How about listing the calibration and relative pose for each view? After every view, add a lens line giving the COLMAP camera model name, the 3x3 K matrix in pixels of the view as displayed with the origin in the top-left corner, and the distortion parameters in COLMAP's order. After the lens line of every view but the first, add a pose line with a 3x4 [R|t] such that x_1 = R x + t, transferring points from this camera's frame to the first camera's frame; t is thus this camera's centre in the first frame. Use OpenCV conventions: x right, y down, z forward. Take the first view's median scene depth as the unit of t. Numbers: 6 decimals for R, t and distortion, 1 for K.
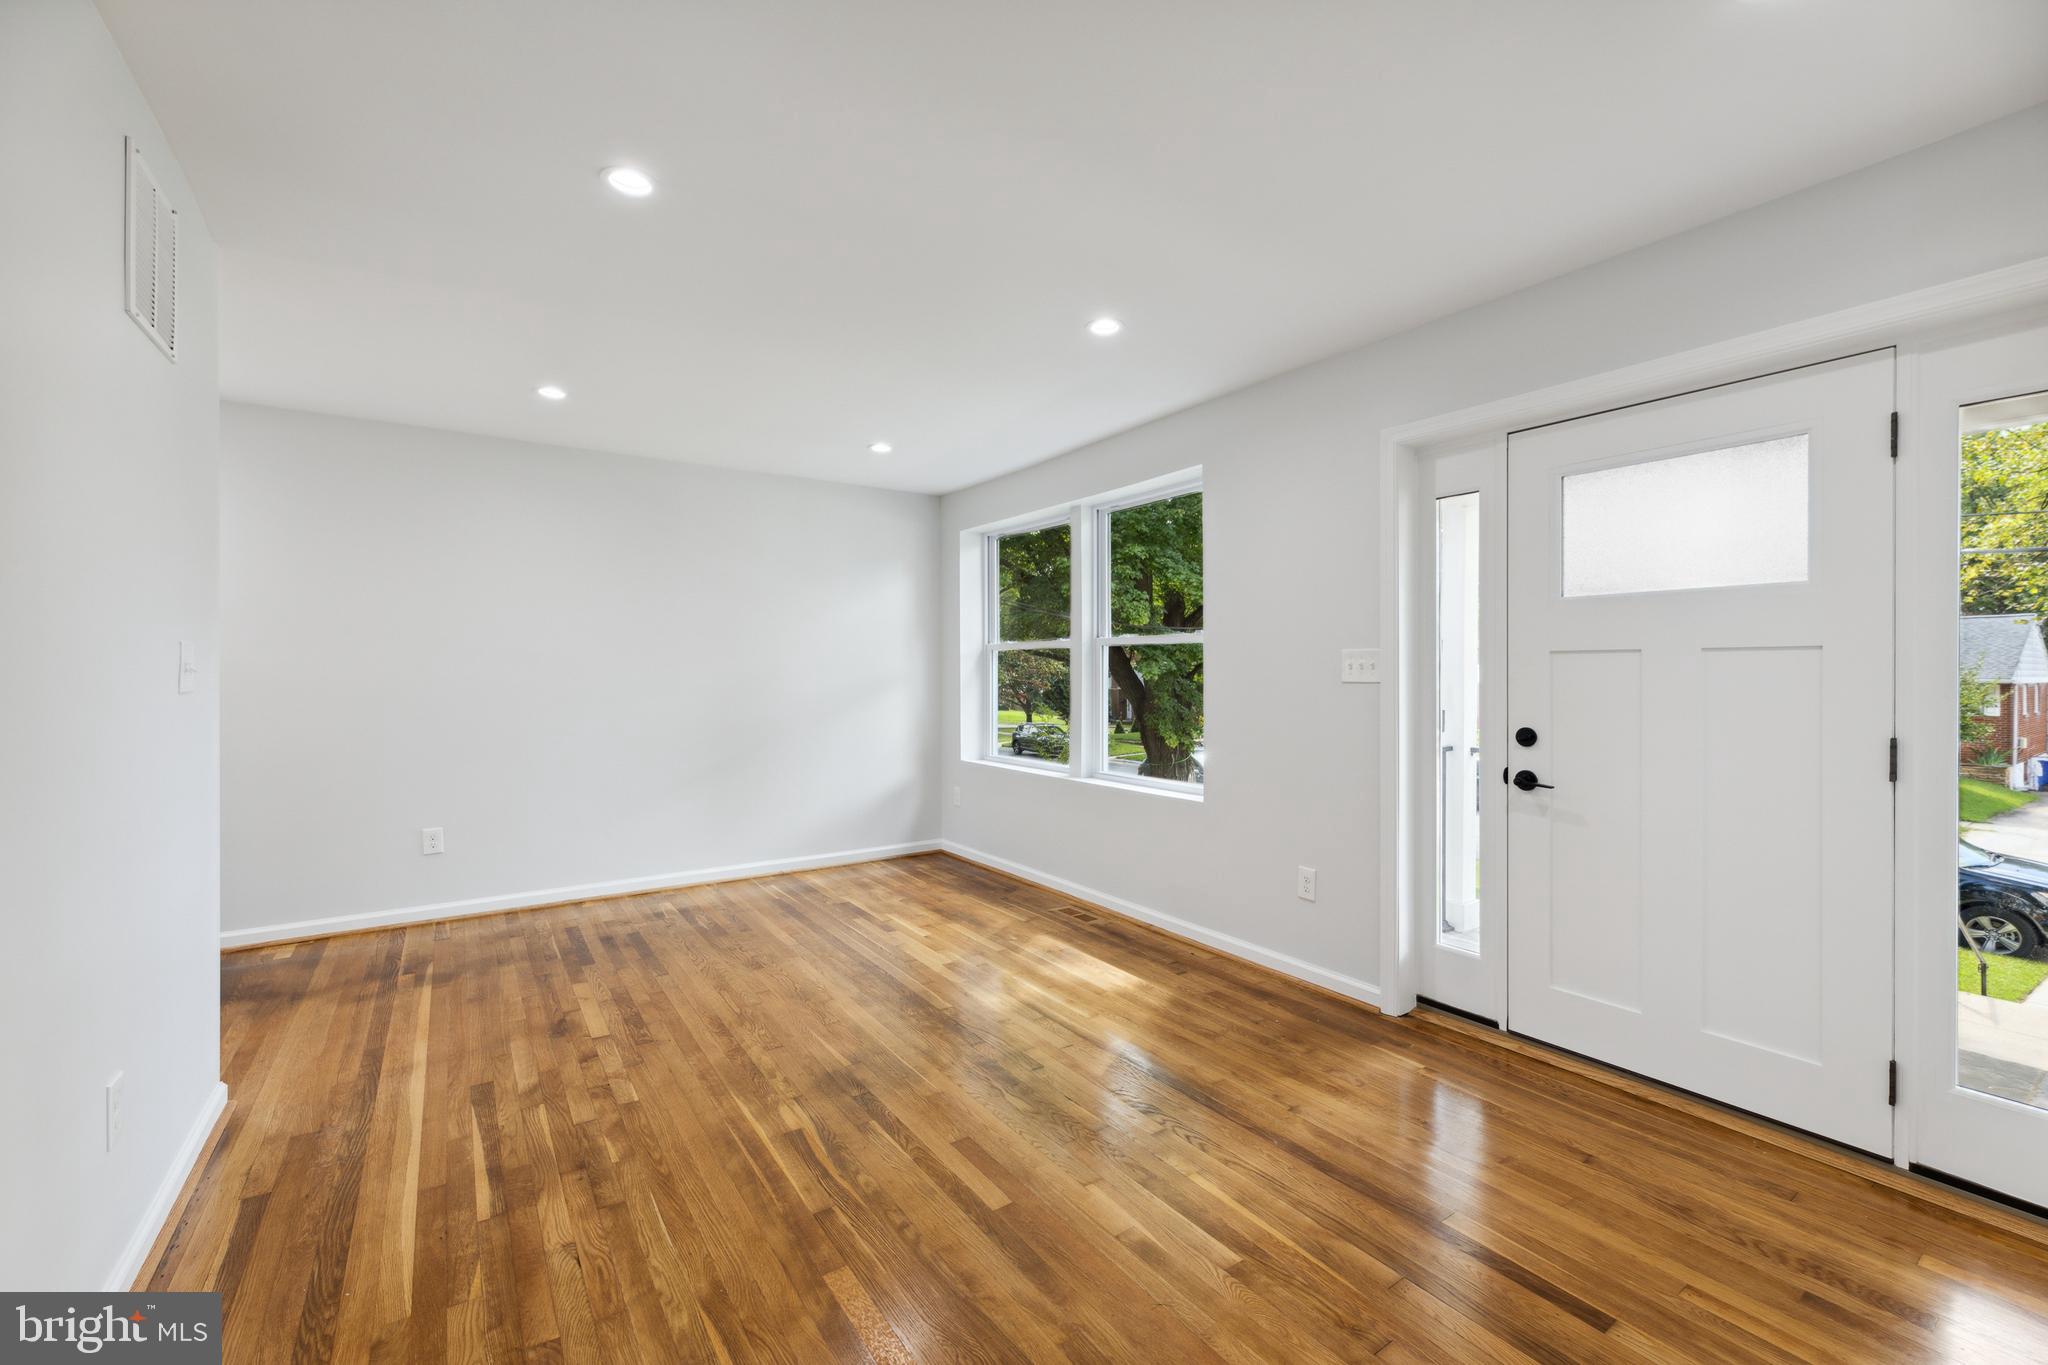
lens RADIAL K [[850.8, 0, 1038.0], [0, 850.8, 676.9], [0, 0, 1]] dist [-0.000787, 0.000124]
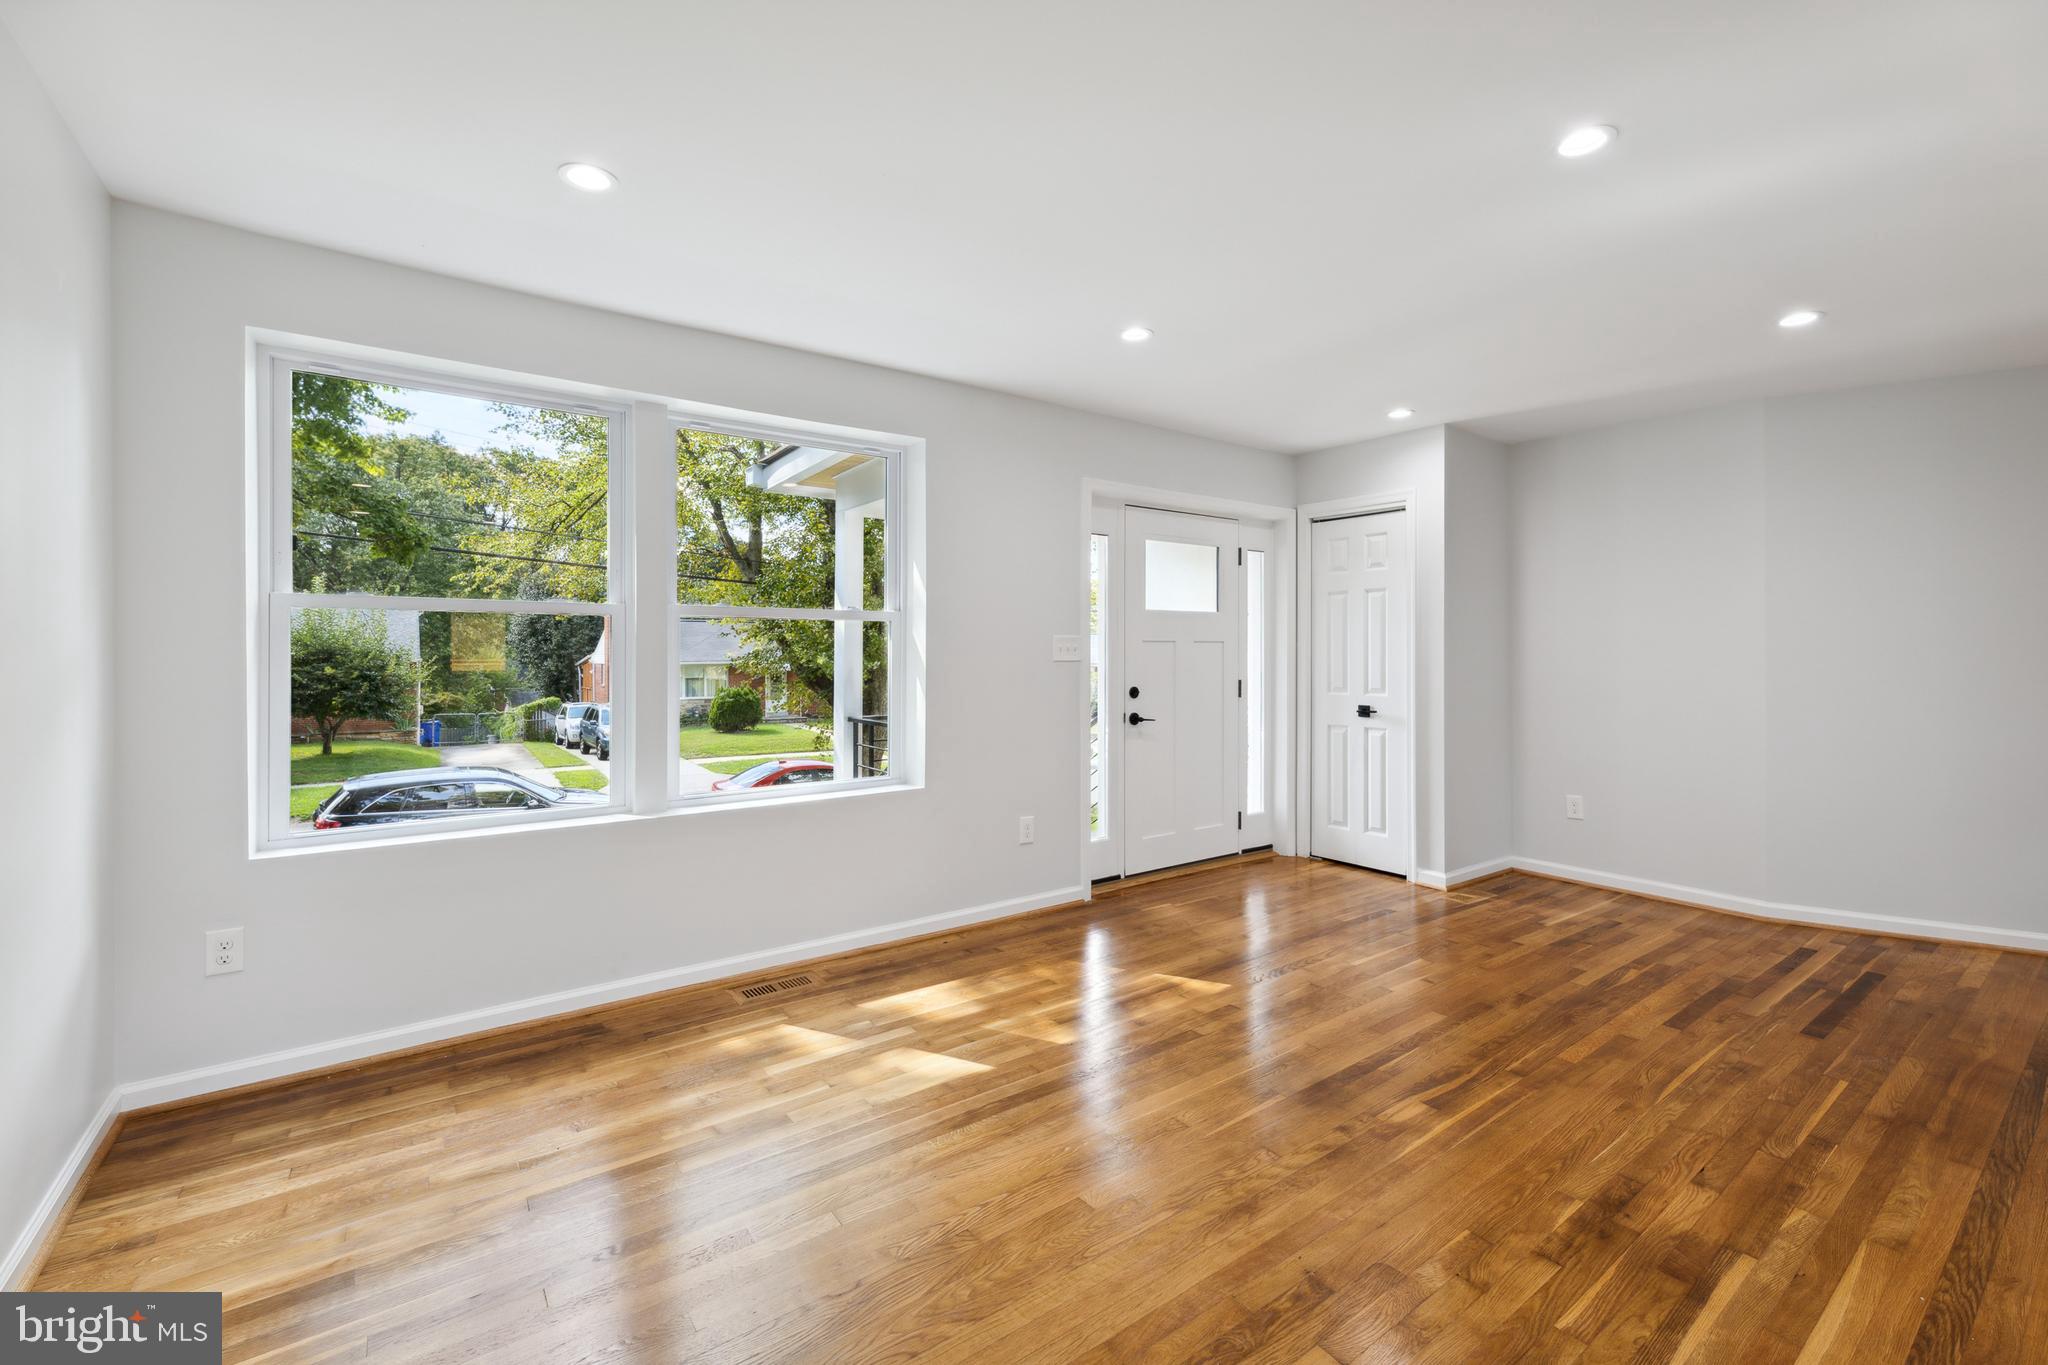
lens RADIAL K [[850.8, 0, 1023.3], [0, 850.8, 674.5], [0, 0, 1]] dist [-0.000787, 0.000124]
pose [[-0.017819, -0.027566, 0.999461, -1.022296], [0.008720, 0.999578, 0.027725, -0.011995], [-0.999803, 0.009210, -0.017571, 1.194740]]
